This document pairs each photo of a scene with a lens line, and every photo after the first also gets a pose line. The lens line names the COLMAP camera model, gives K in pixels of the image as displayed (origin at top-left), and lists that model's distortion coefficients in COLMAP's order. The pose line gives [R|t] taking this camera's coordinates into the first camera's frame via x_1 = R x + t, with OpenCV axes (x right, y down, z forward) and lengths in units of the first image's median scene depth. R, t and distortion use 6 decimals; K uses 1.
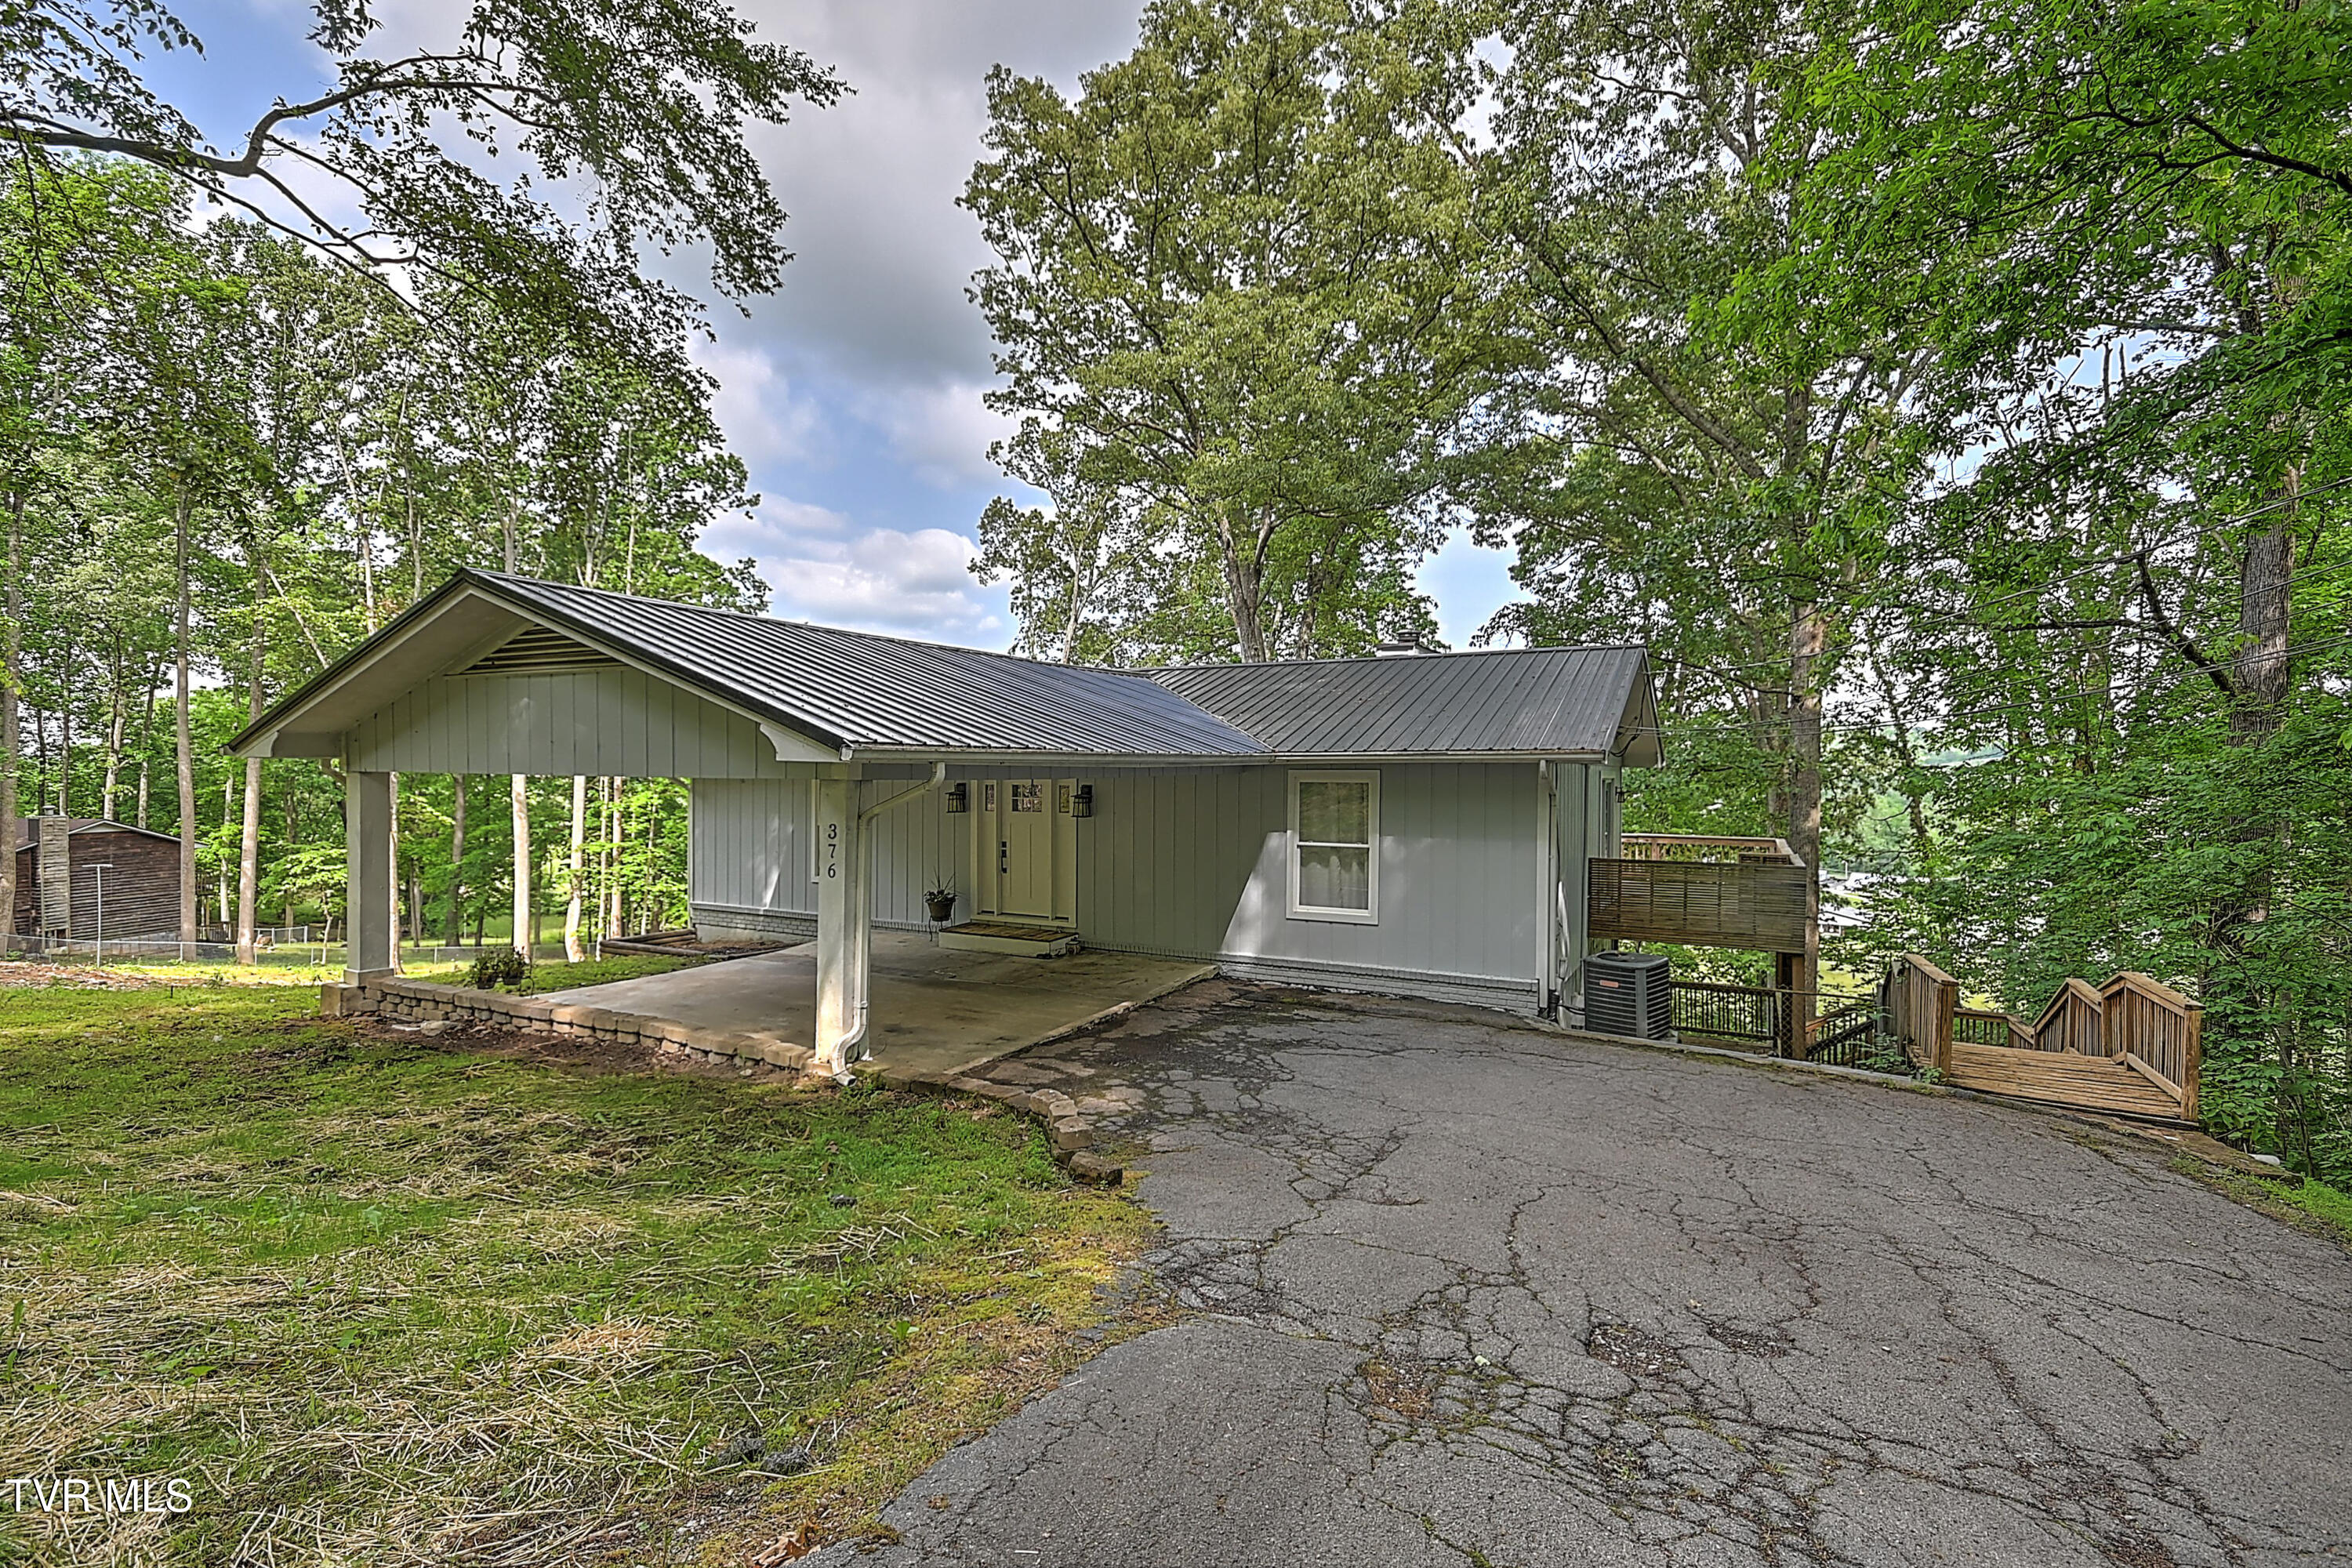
lens RADIAL K [[1069.7, 0, 1174.1], [0, 1069.7, 780.7], [0, 0, 1]] dist [0.012166, -0.000690]
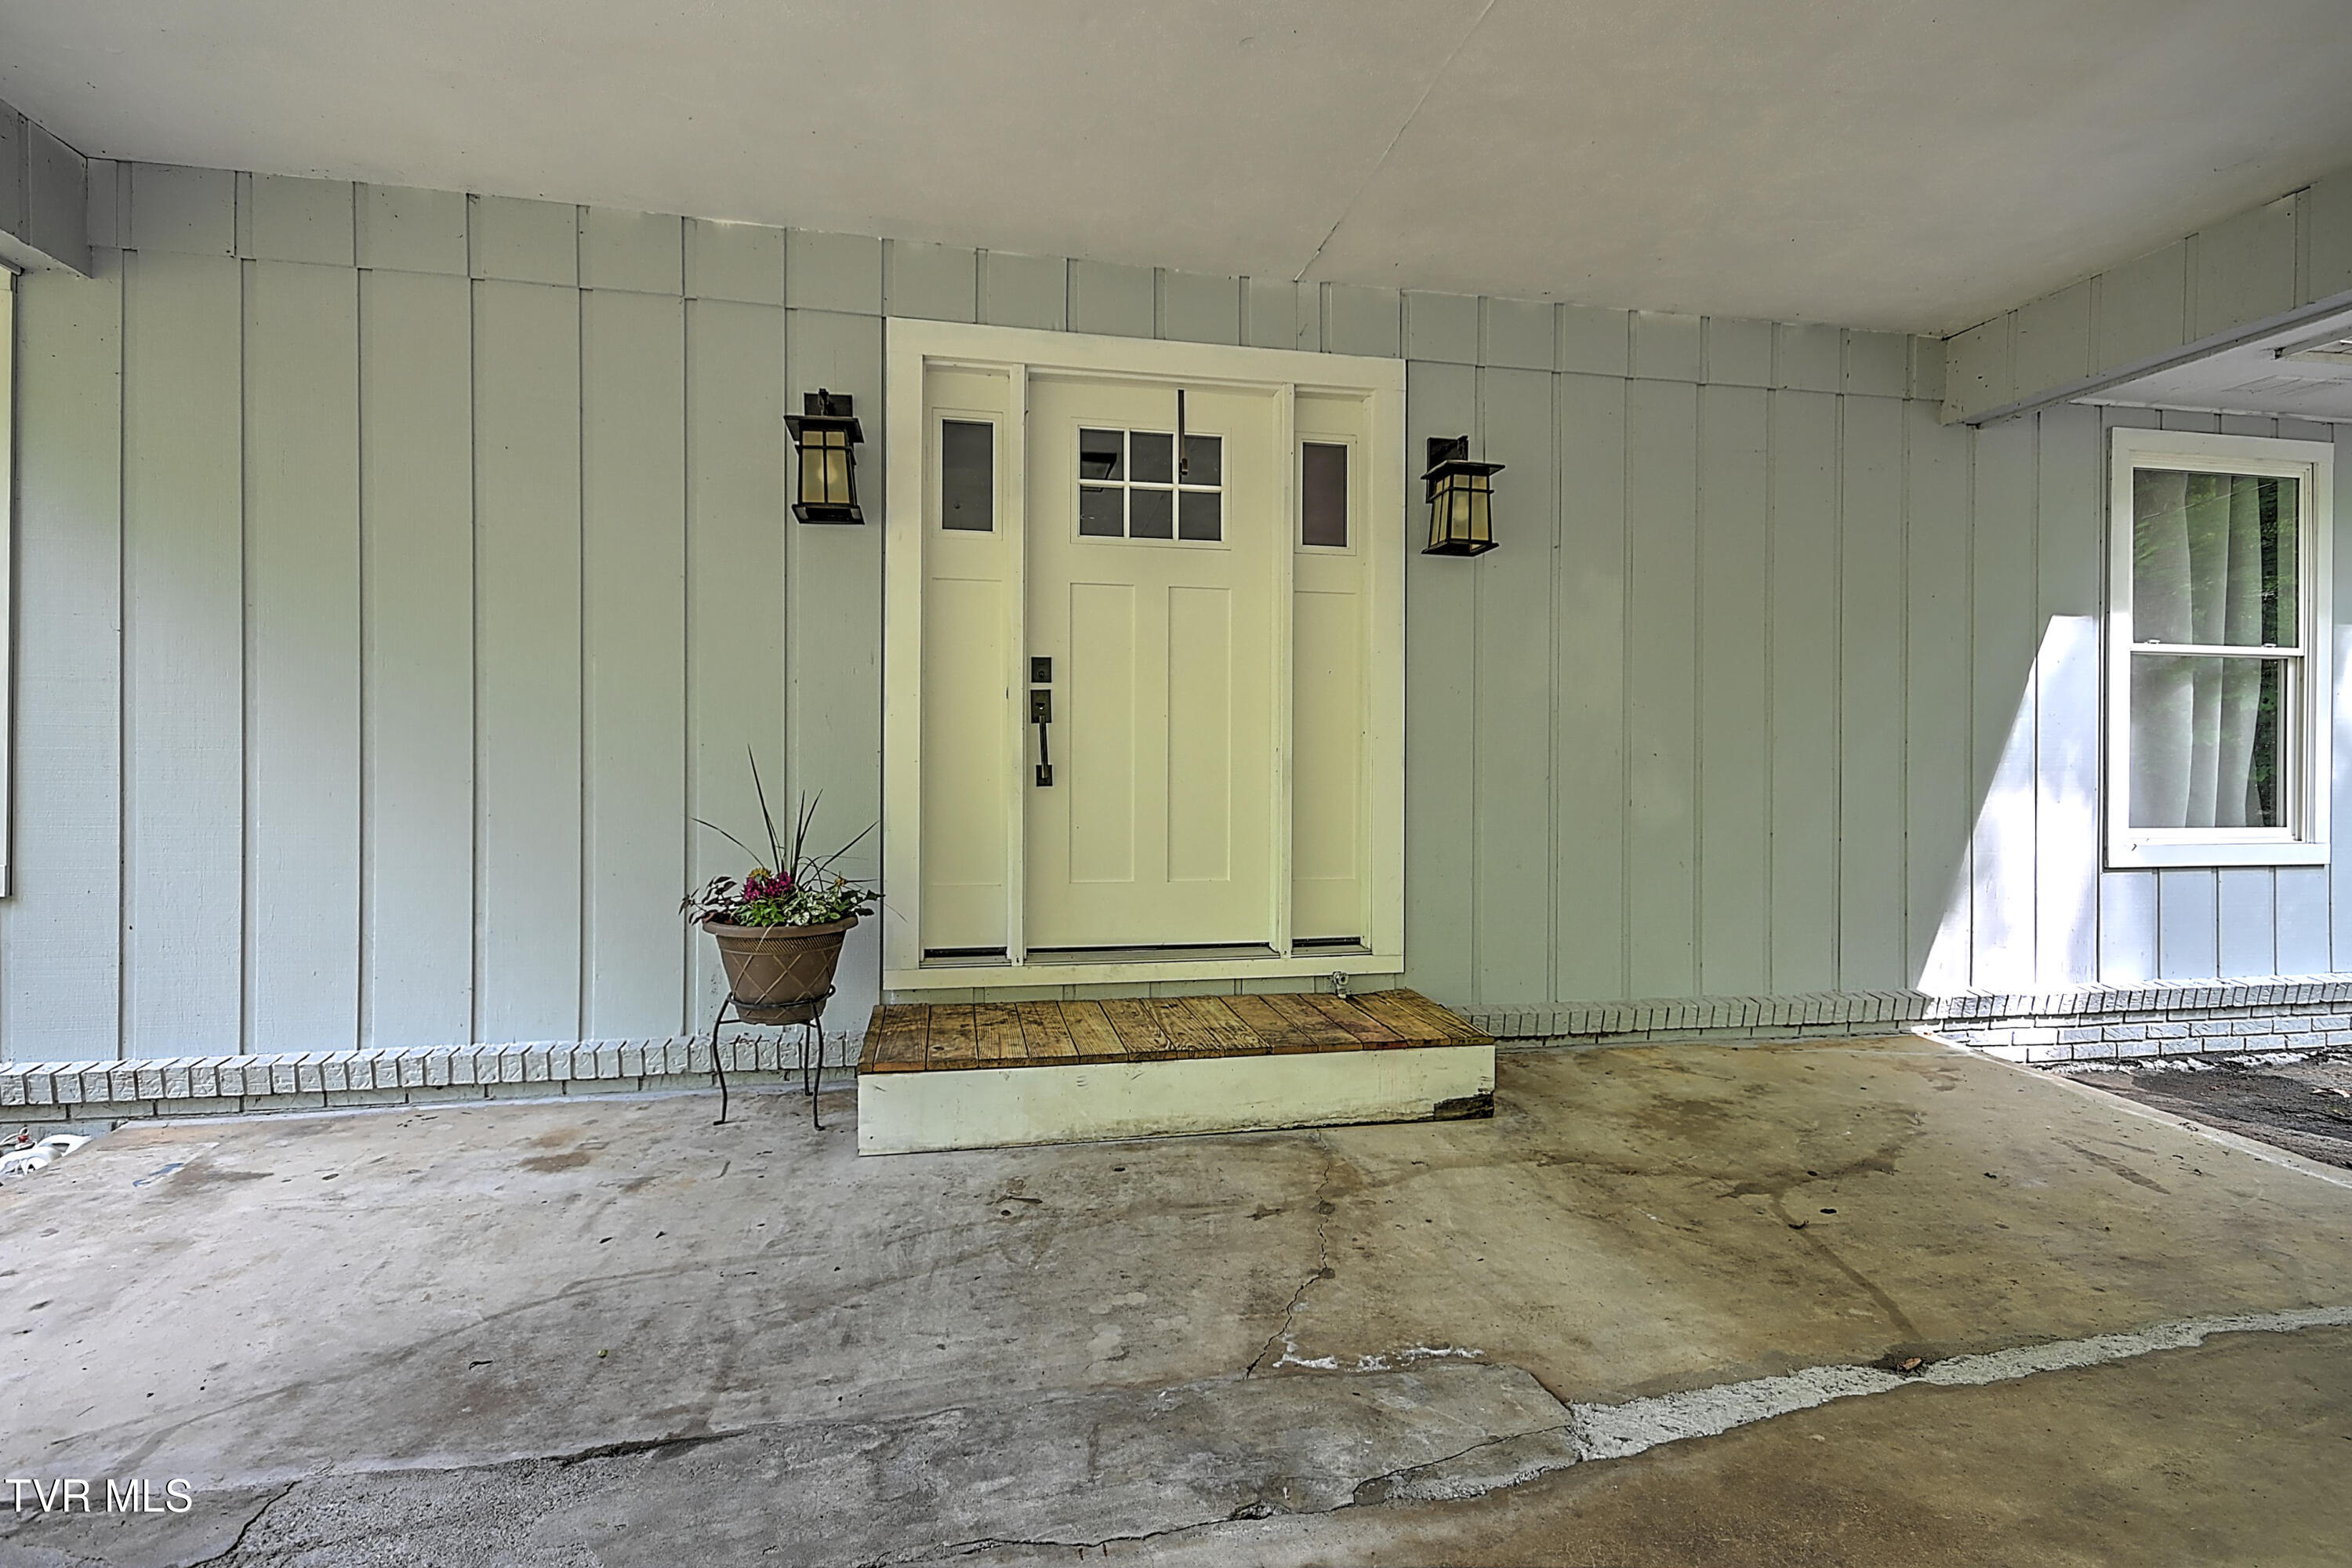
lens RADIAL K [[1069.7, 0, 1184.0], [0, 1069.7, 791.3], [0, 0, 1]] dist [0.012166, -0.000690]
pose [[0.774649, -0.002191, 0.632388, -0.290371], [0.007578, 0.999954, -0.005819, 0.089263], [-0.632346, 0.009300, 0.774630, 0.792728]]
